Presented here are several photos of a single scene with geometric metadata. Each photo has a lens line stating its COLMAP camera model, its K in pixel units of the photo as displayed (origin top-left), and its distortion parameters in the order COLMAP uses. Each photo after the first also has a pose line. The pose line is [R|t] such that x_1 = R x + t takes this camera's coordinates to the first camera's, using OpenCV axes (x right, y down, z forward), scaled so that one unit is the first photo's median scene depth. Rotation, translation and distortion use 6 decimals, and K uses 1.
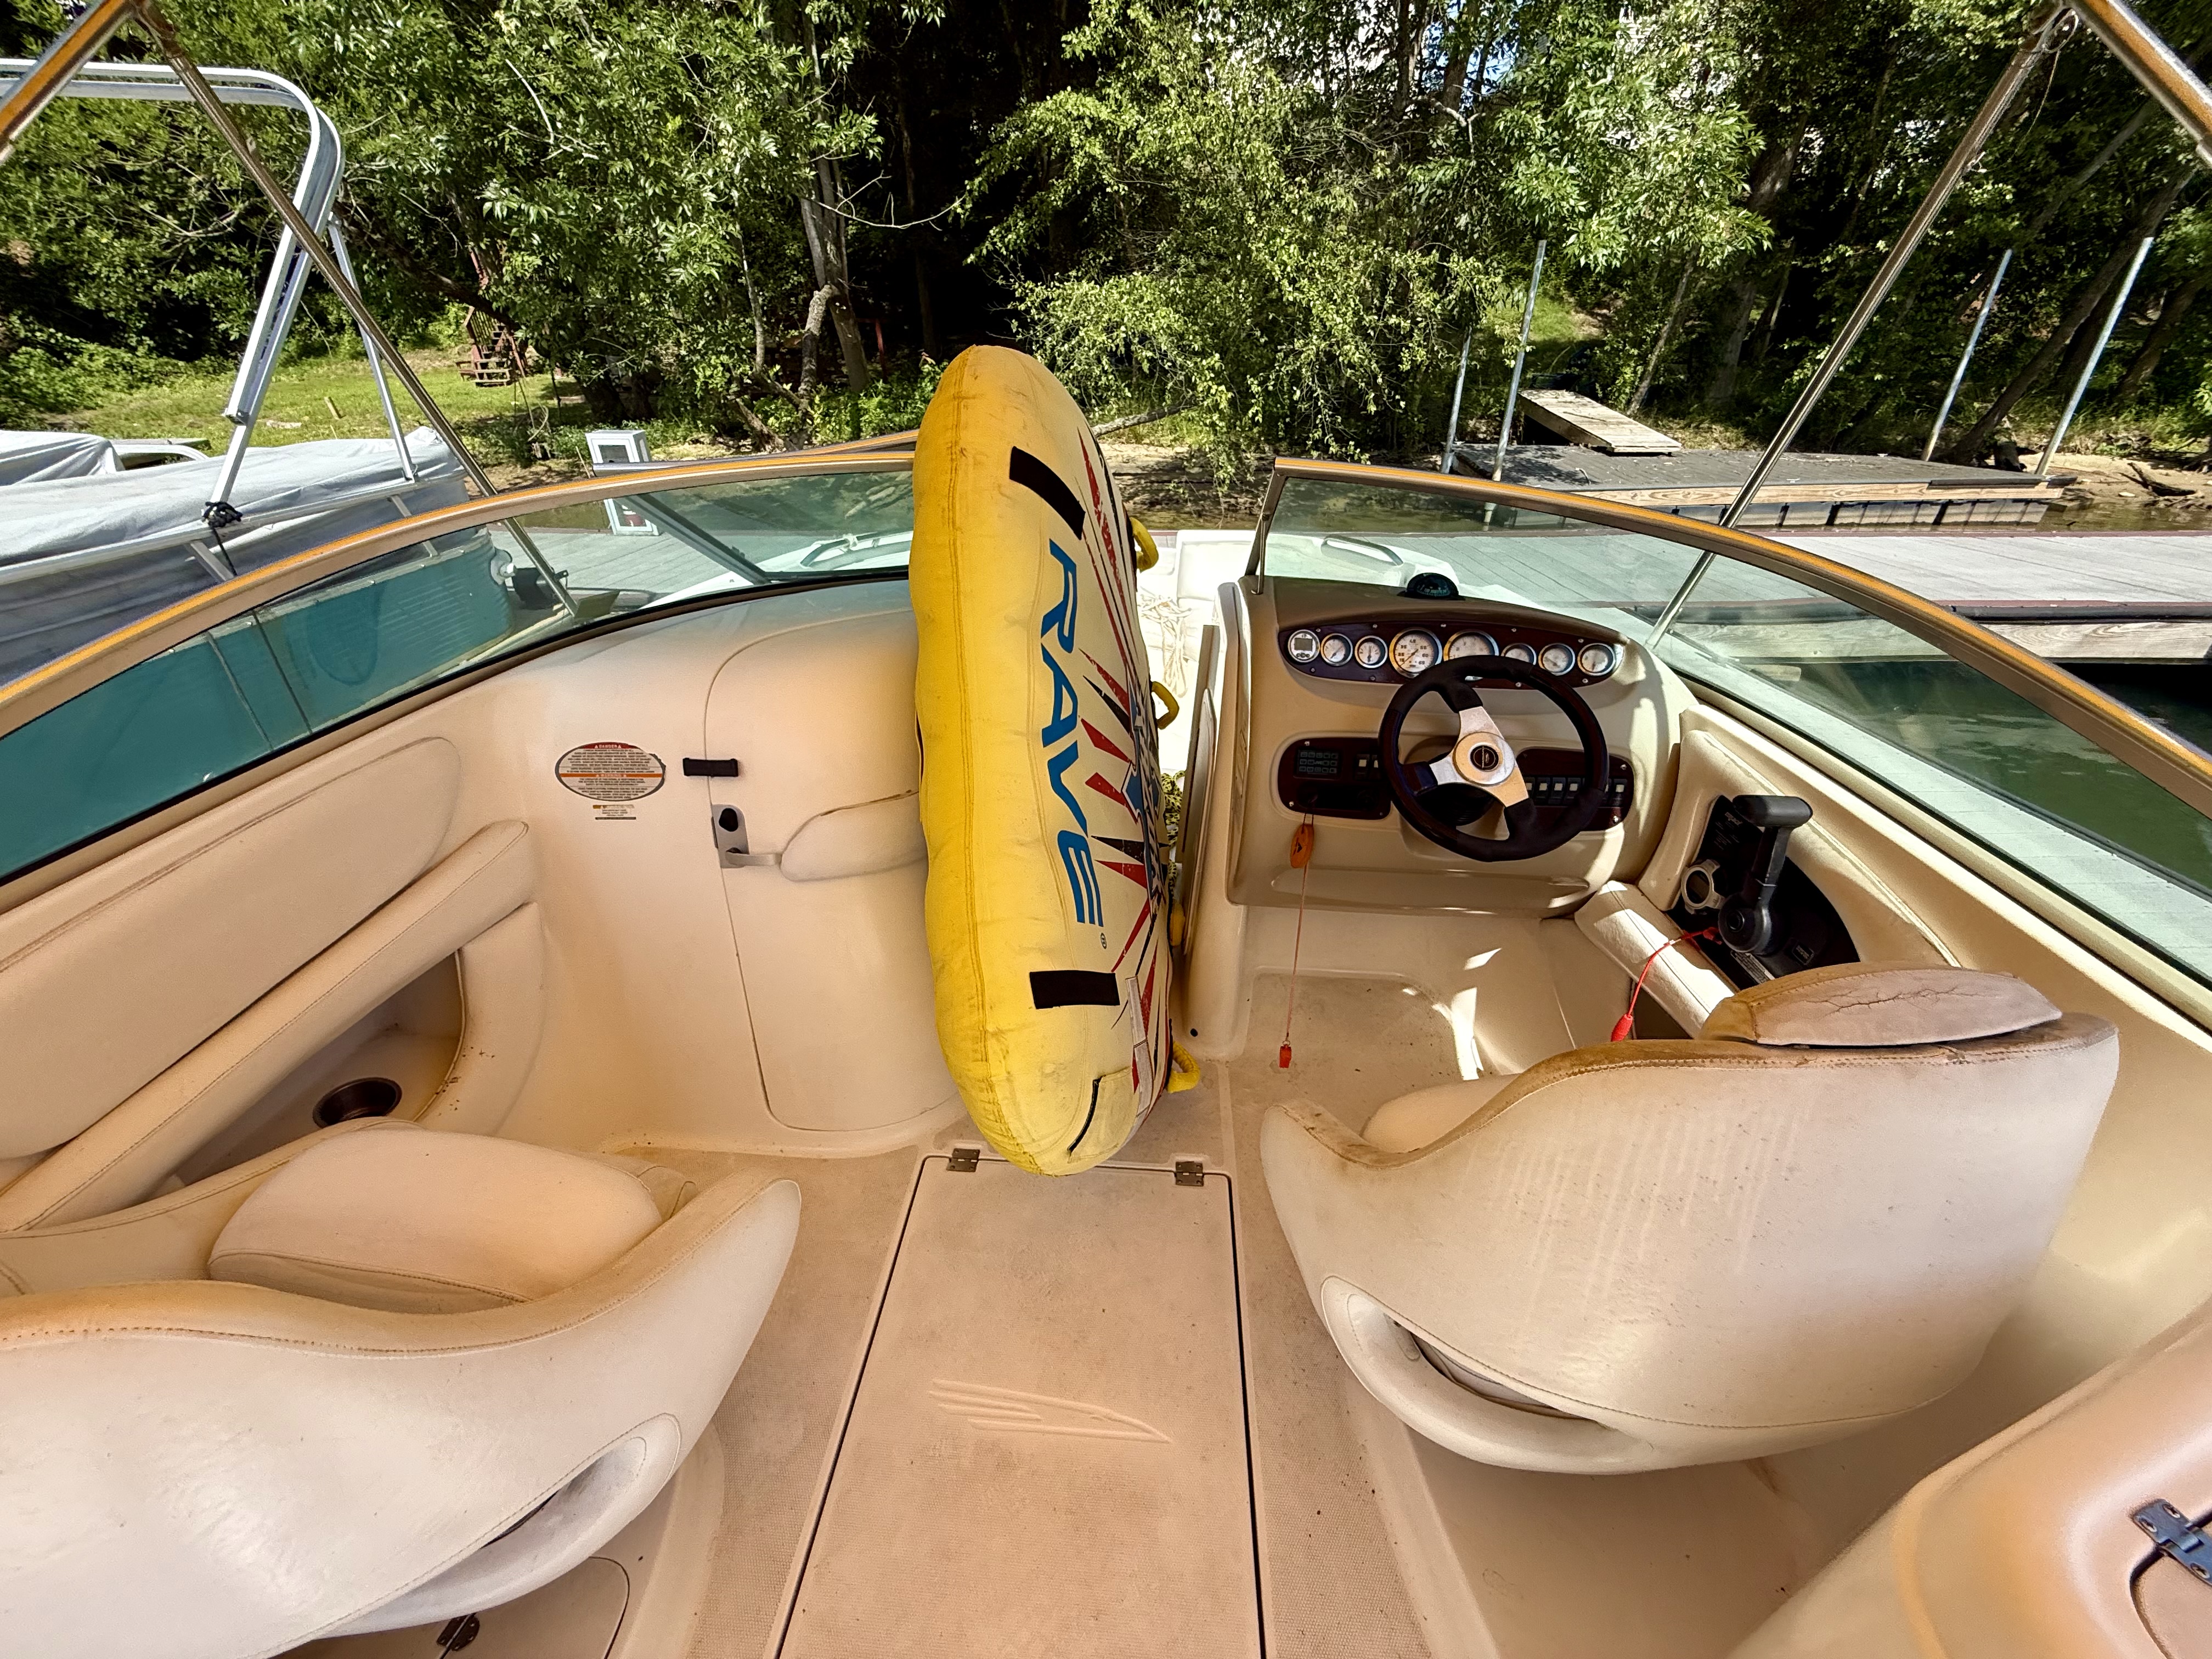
lens RADIAL K [[889.7, 0, 1106.0], [0, 889.7, 829.5], [0, 0, 1]] dist [-0.000662, 0.003310]
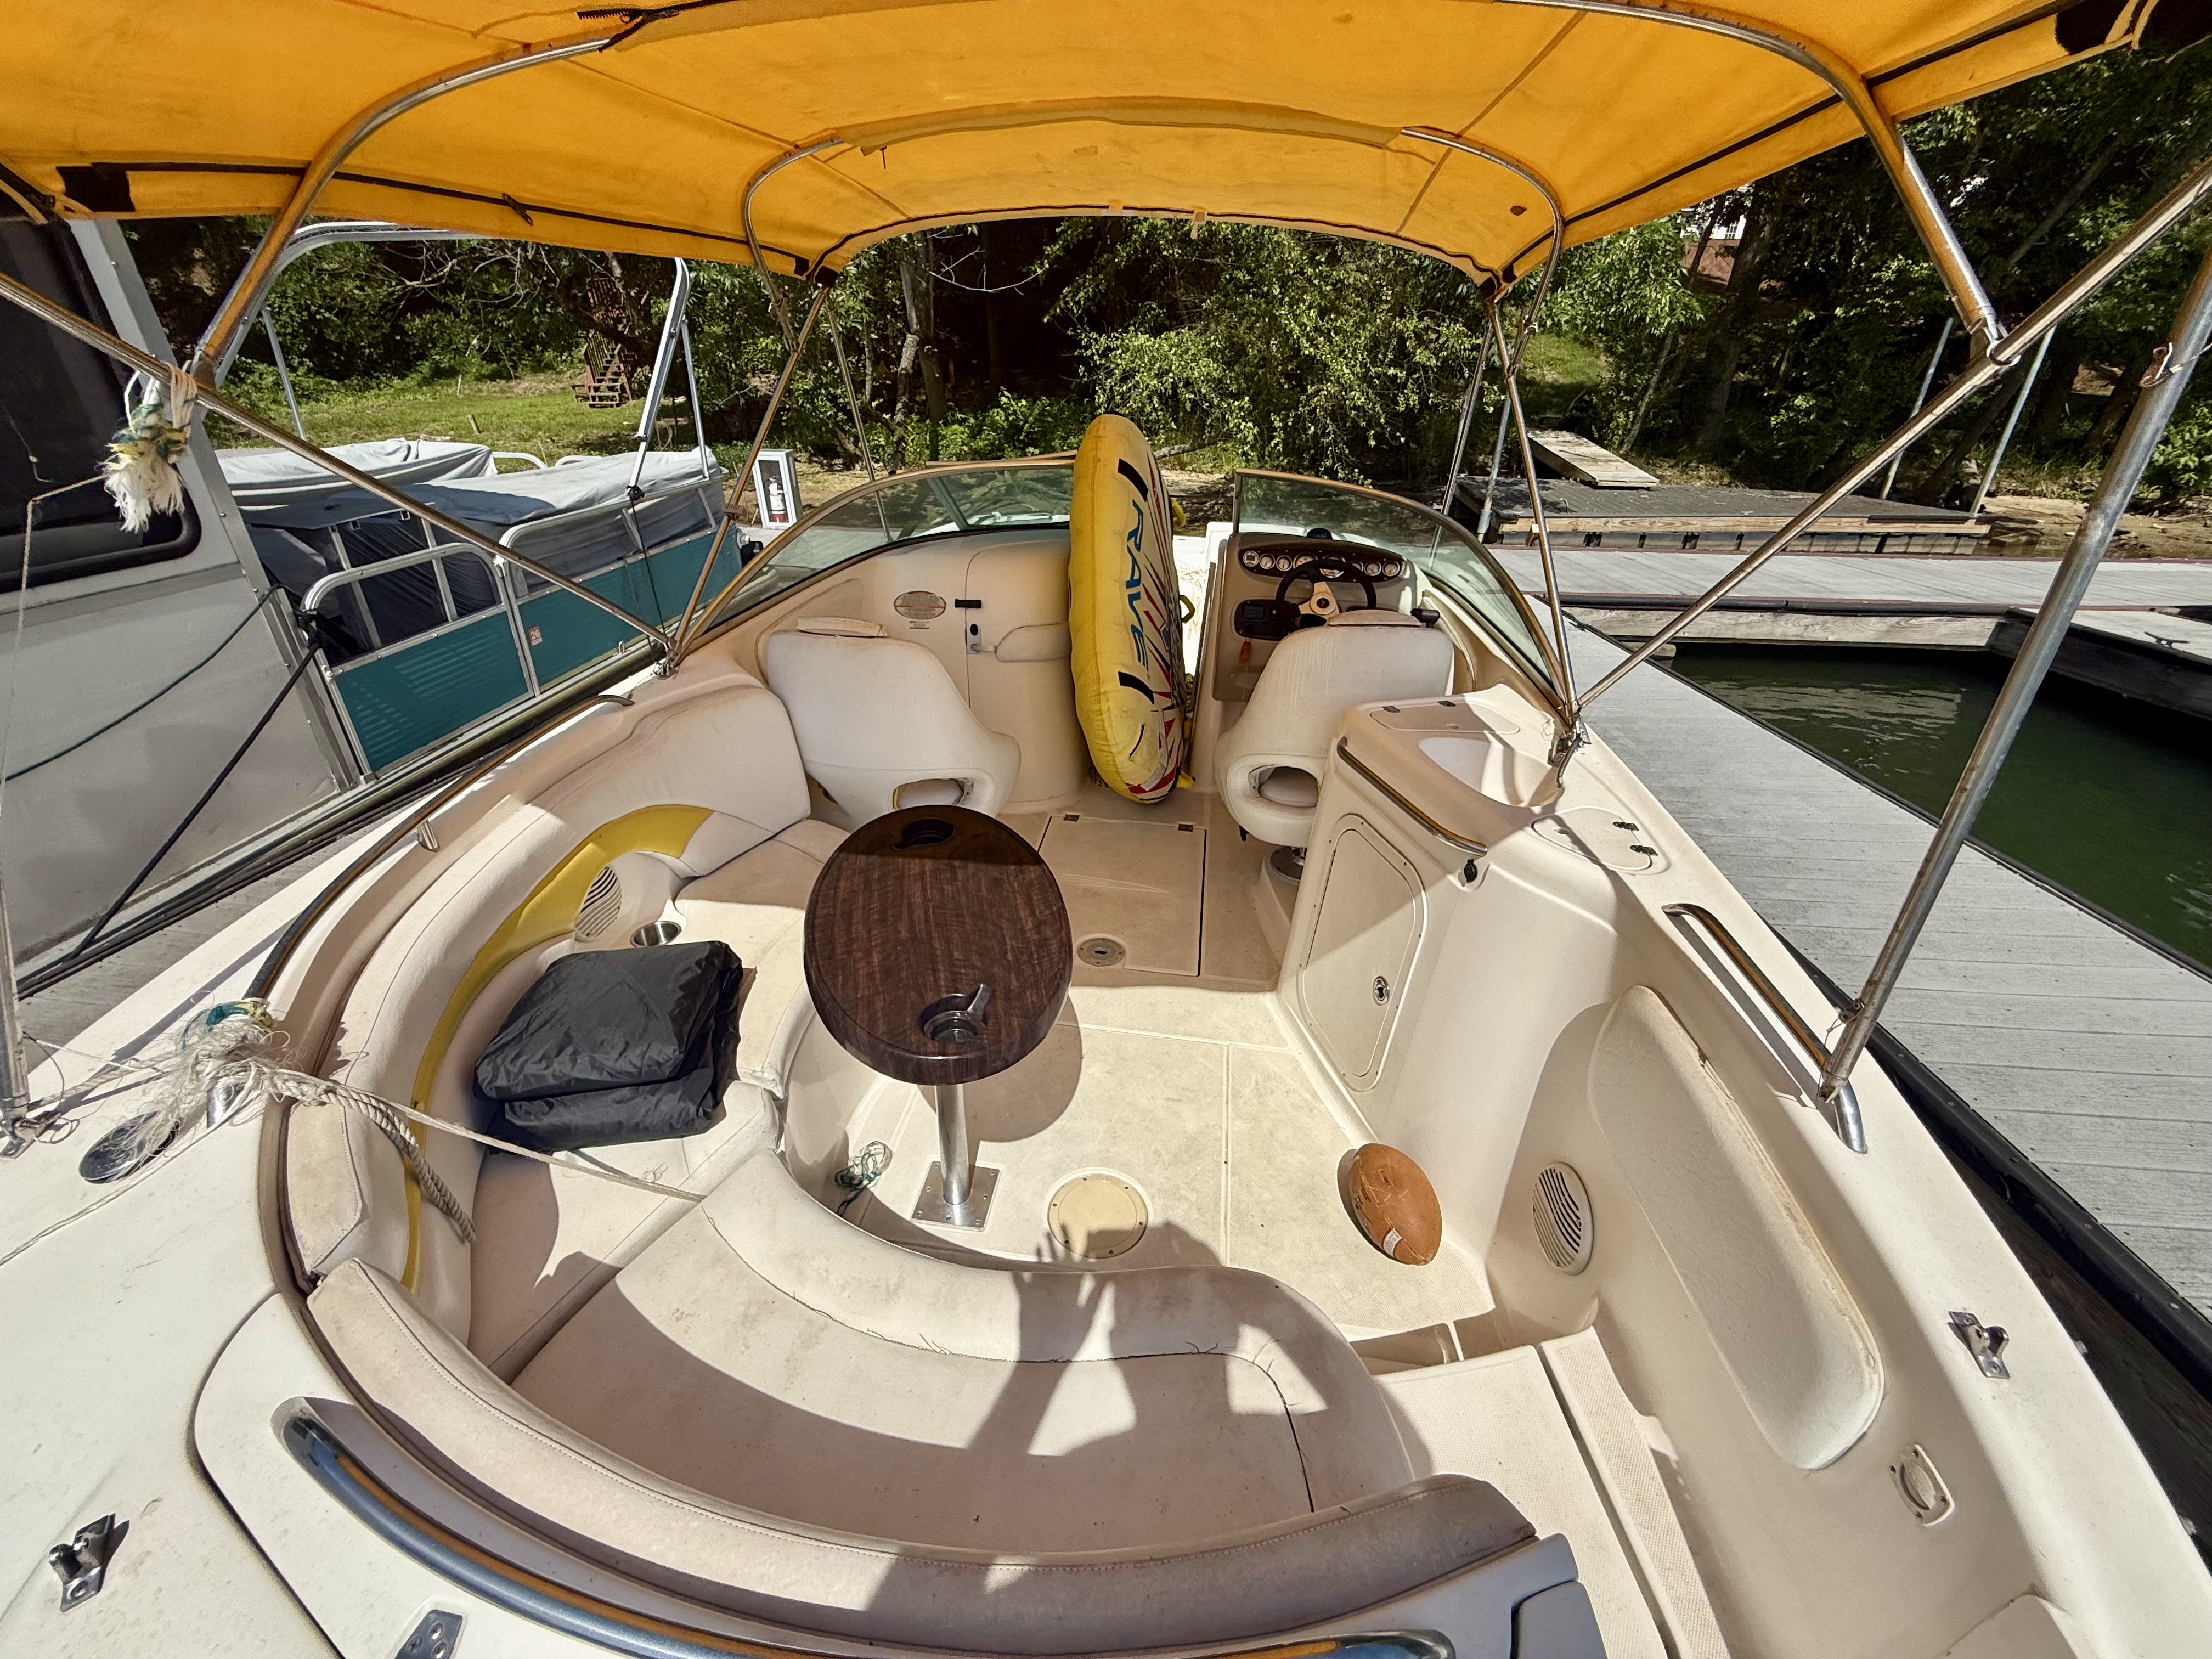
lens RADIAL K [[873.3, 0, 1106.0], [0, 873.3, 829.5], [0, 0, 1]] dist [0.000463, 0.004110]
pose [[0.998613, 0.037120, -0.037343, -0.001892], [-0.037877, 0.999087, -0.019755, 0.072625], [0.036576, 0.021142, 0.999107, -0.156067]]
